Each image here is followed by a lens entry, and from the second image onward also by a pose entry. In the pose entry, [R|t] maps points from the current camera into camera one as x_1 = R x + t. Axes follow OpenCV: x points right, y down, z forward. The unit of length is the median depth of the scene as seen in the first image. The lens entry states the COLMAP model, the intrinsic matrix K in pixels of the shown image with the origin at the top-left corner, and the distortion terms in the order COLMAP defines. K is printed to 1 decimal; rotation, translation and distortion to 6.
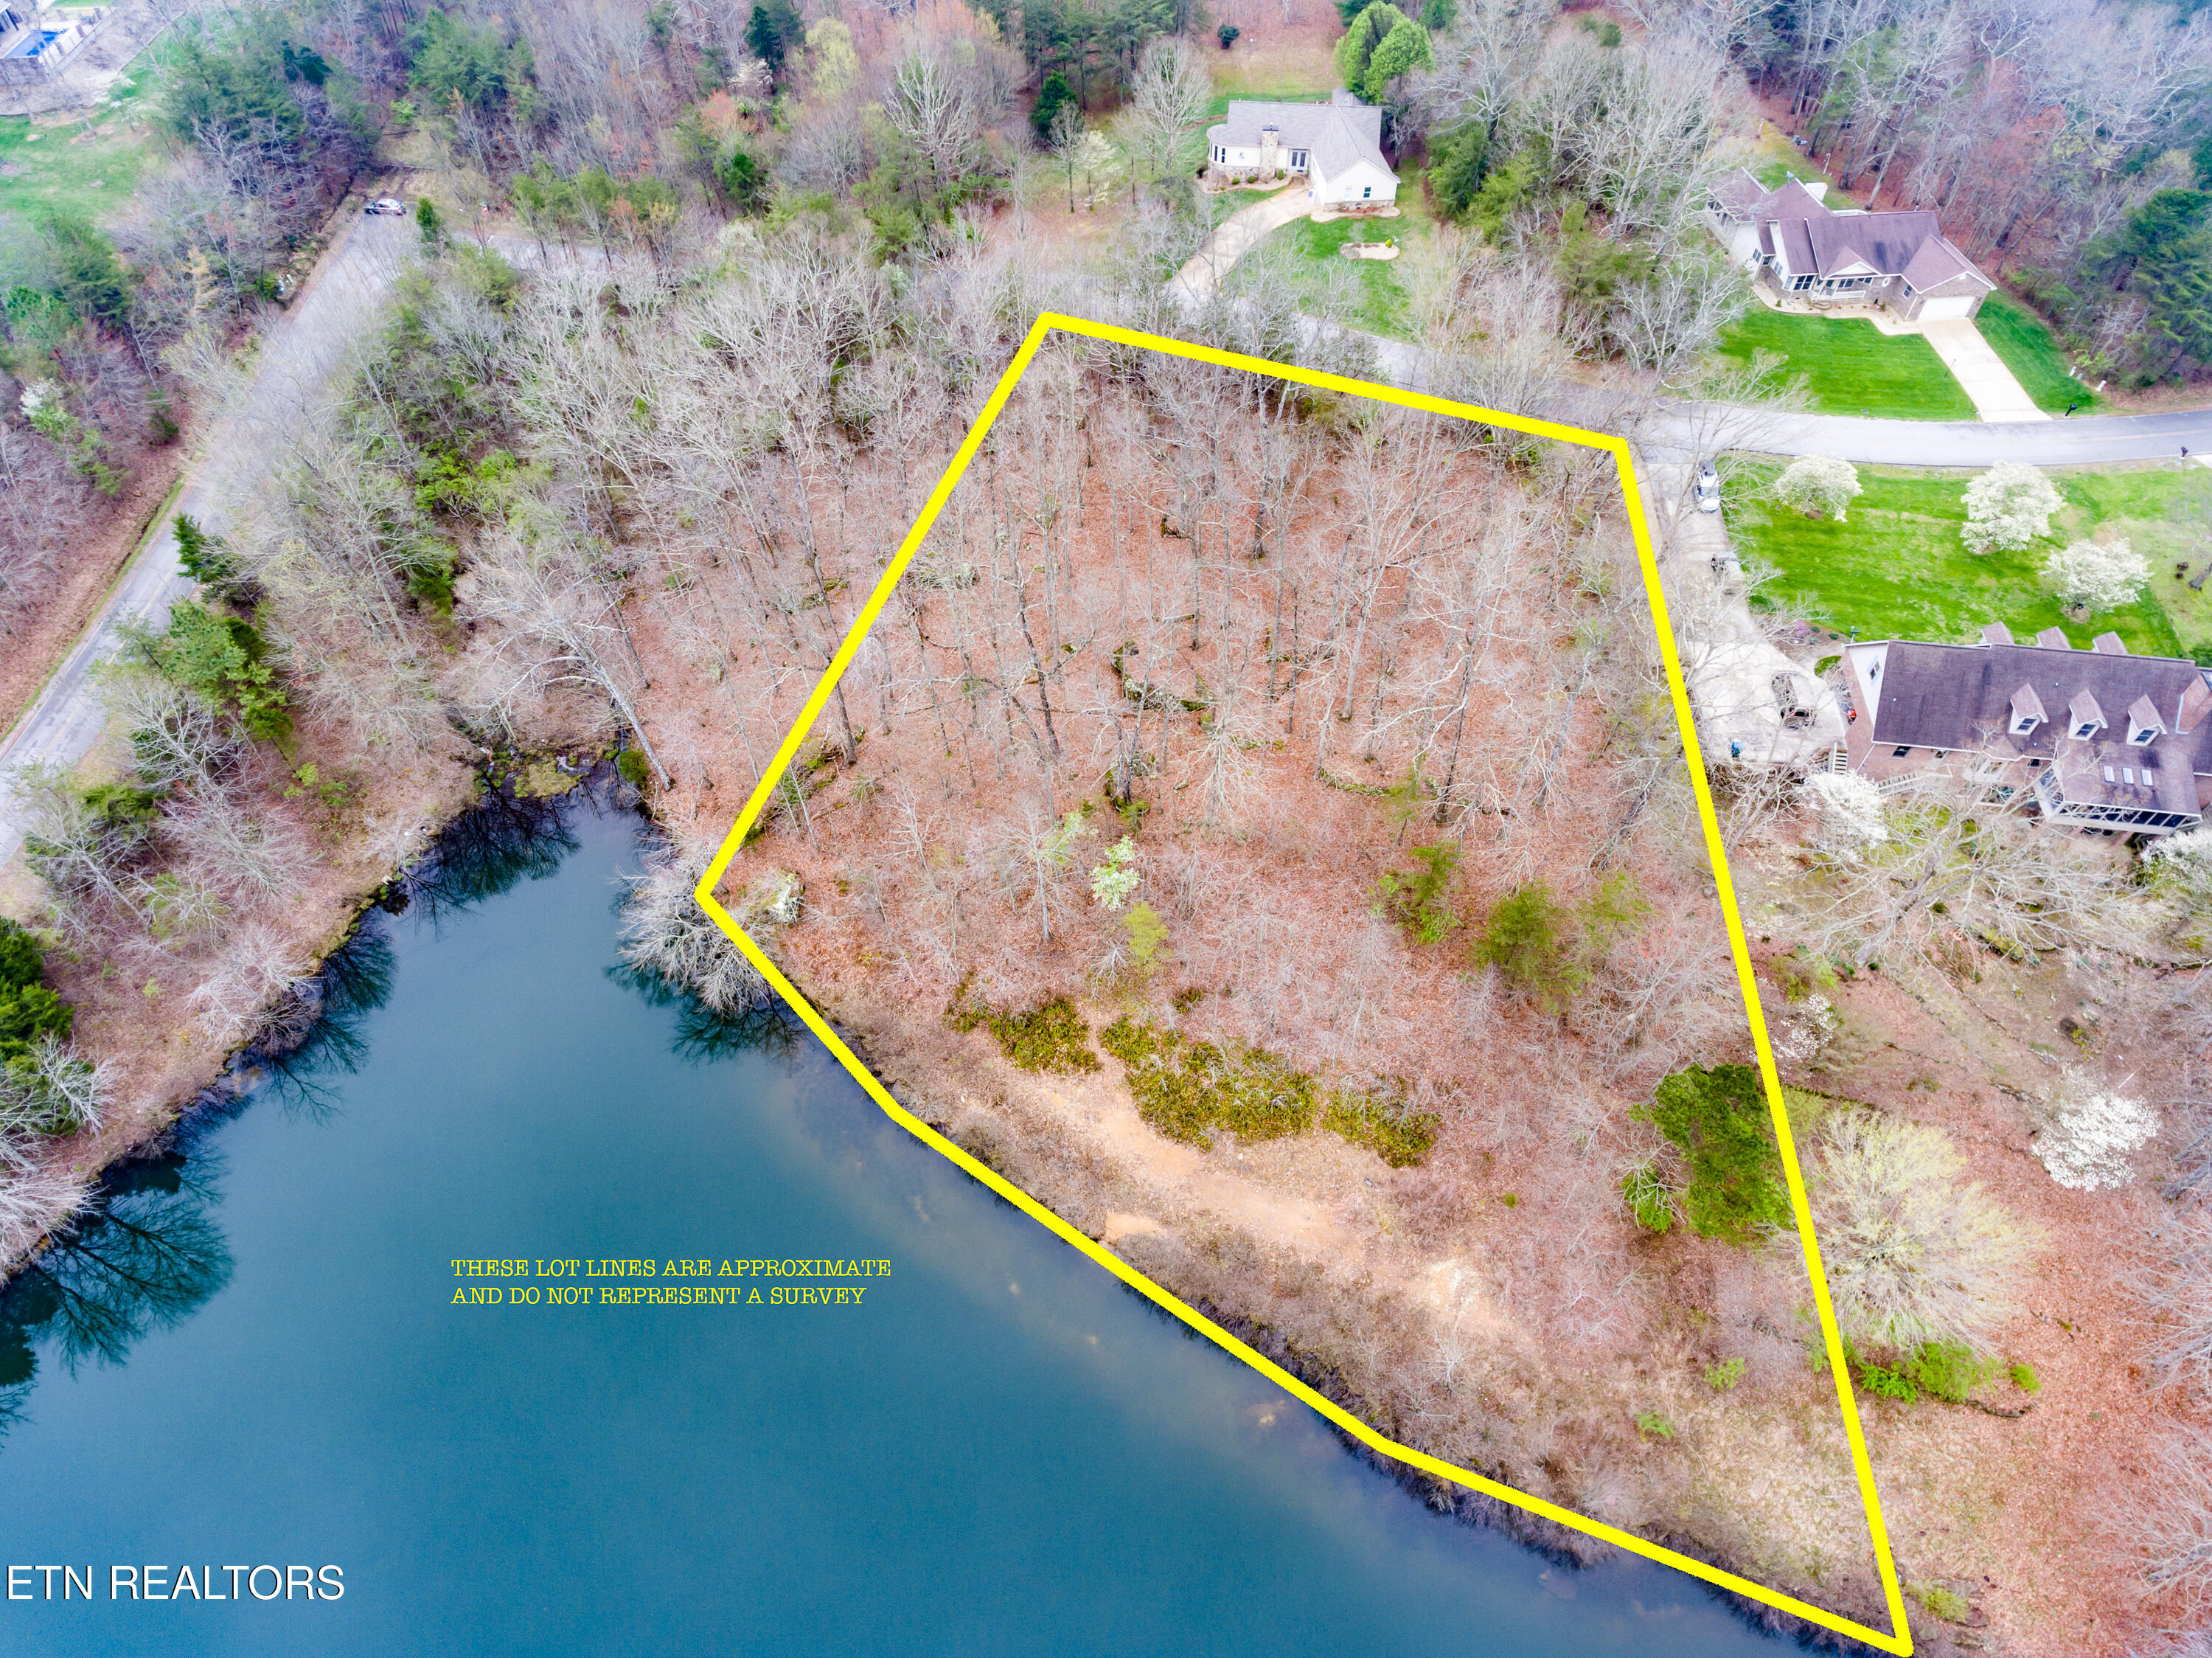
lens RADIAL K [[1313.7, 0, 1101.7], [0, 1313.7, 832.7], [0, 0, 1]] dist [0.003138, -0.005489]
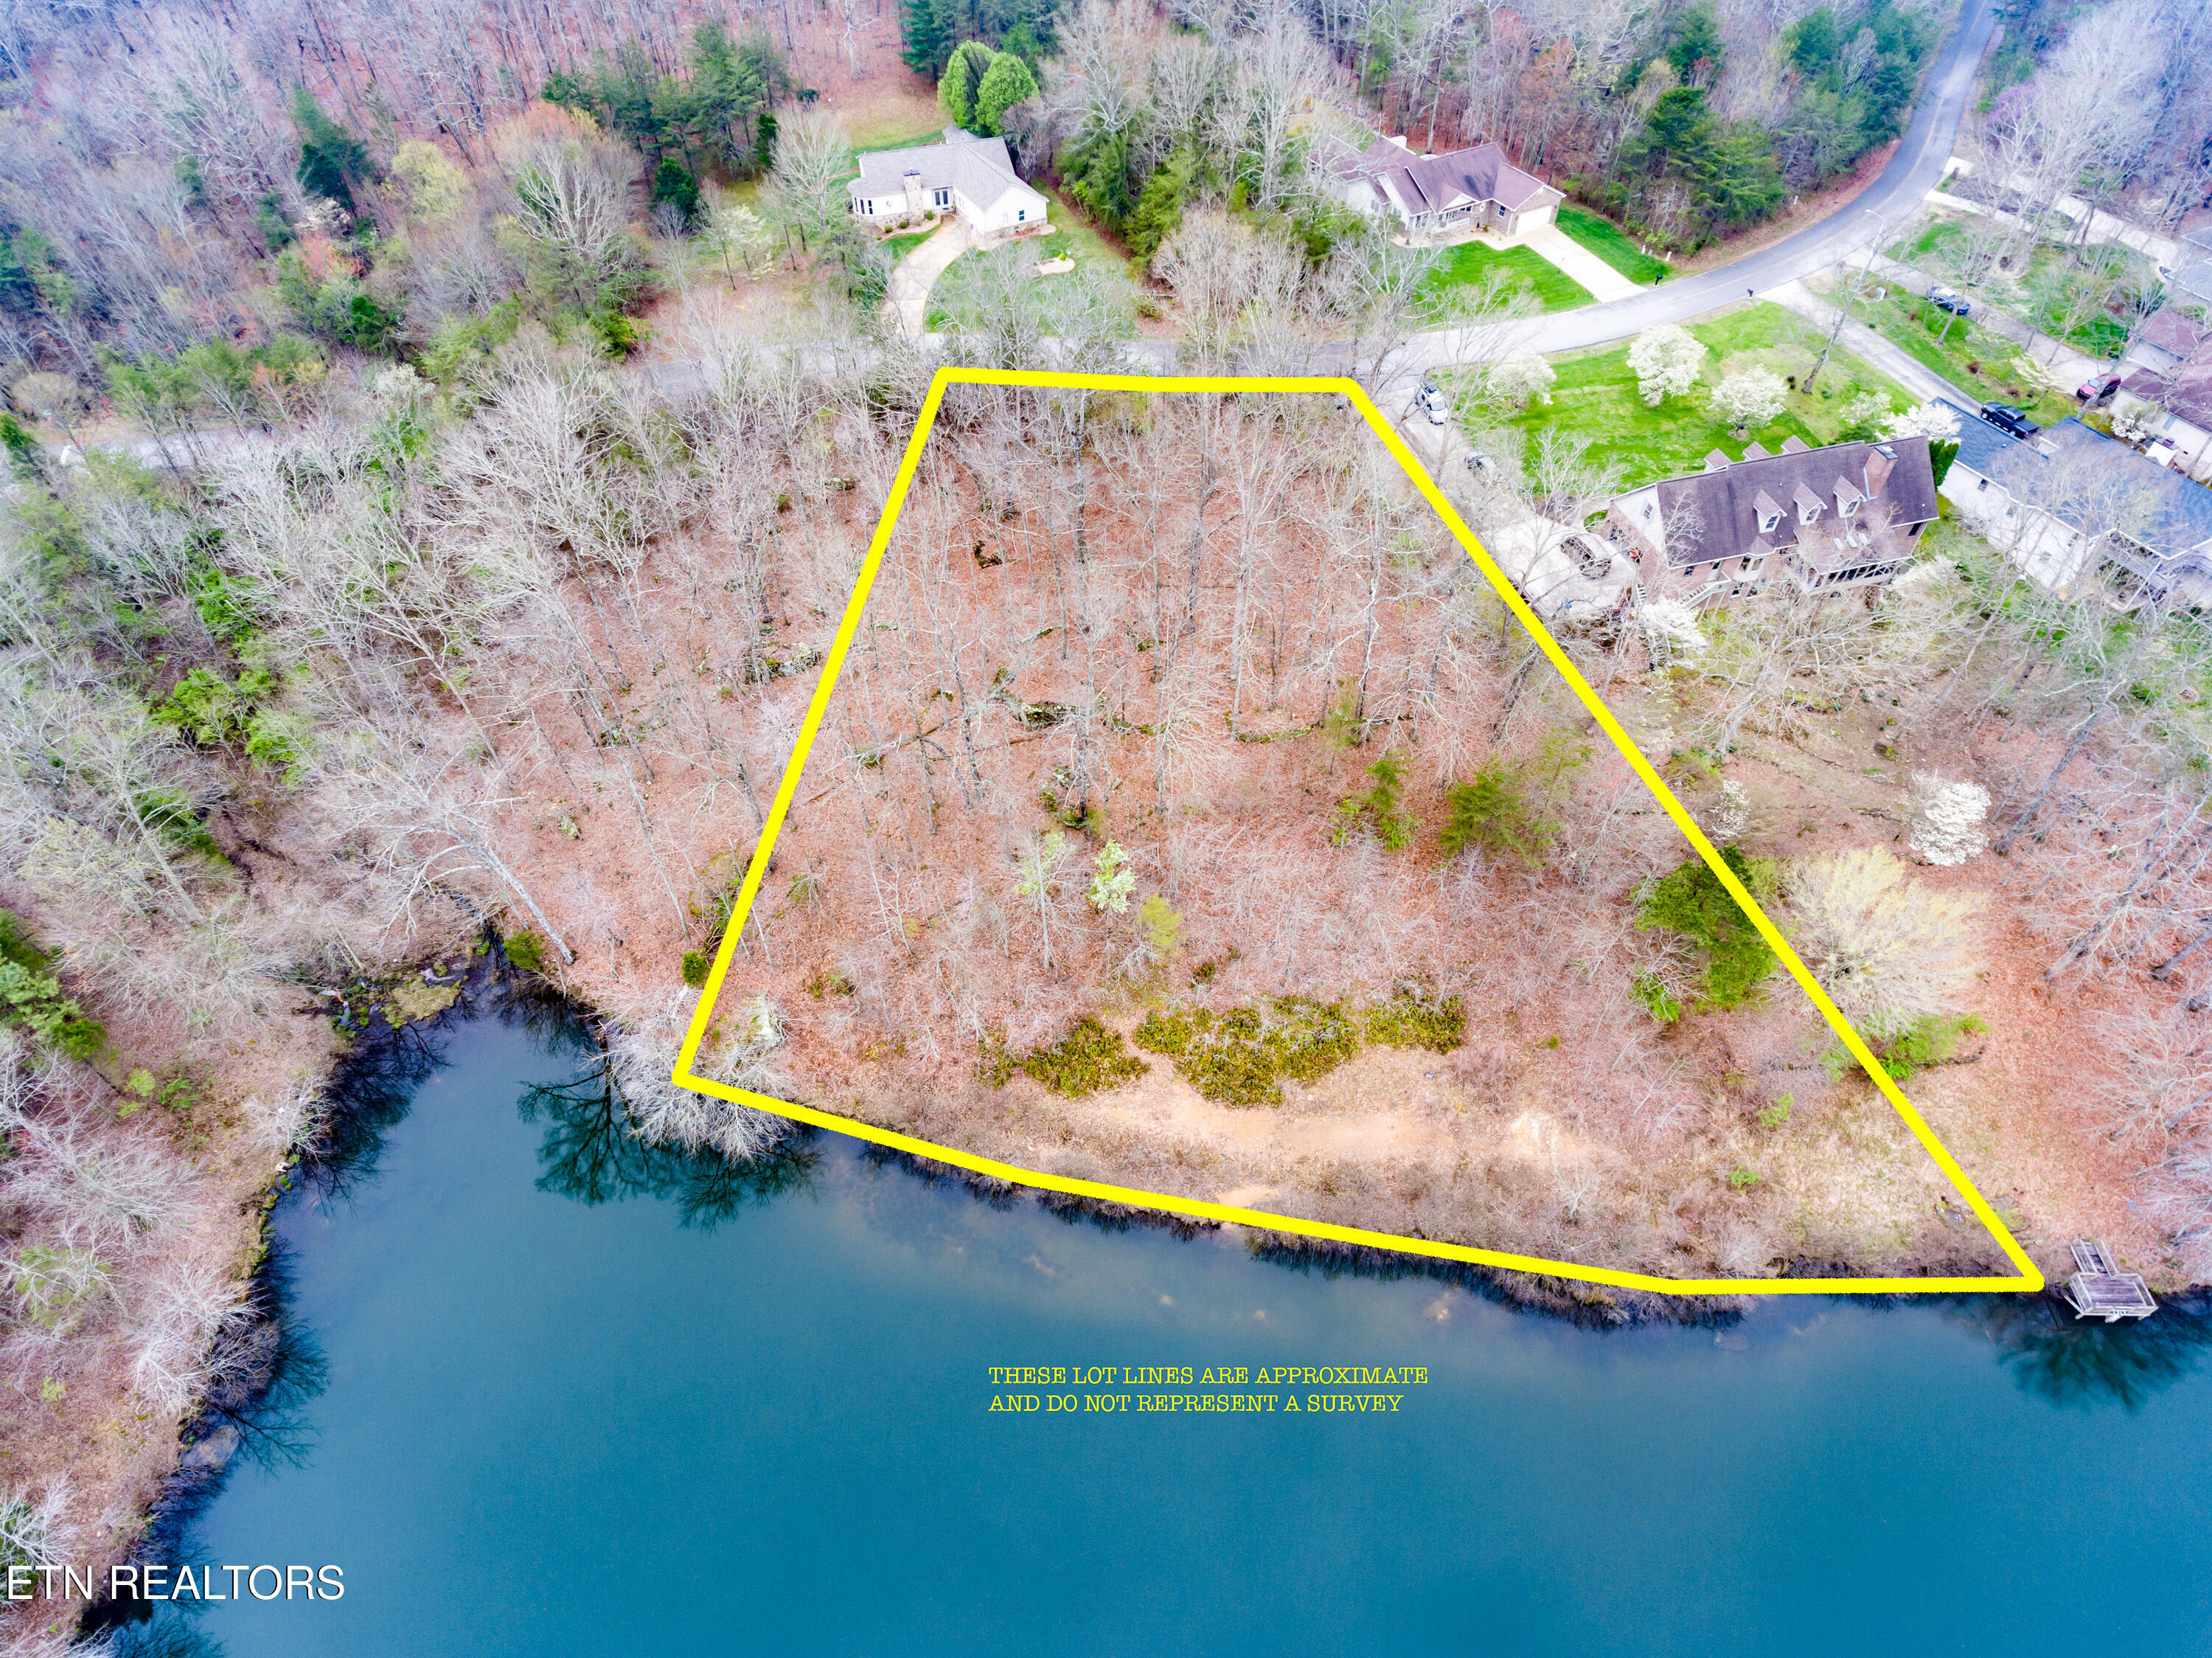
lens RADIAL K [[1313.7, 0, 1108.5], [0, 1313.7, 825.8], [0, 0, 1]] dist [0.003138, -0.005489]
pose [[0.913733, -0.301540, 0.272334, -0.220689], [0.312071, 0.950046, 0.004877, -0.011615], [-0.260200, 0.080531, 0.962190, 0.017736]]
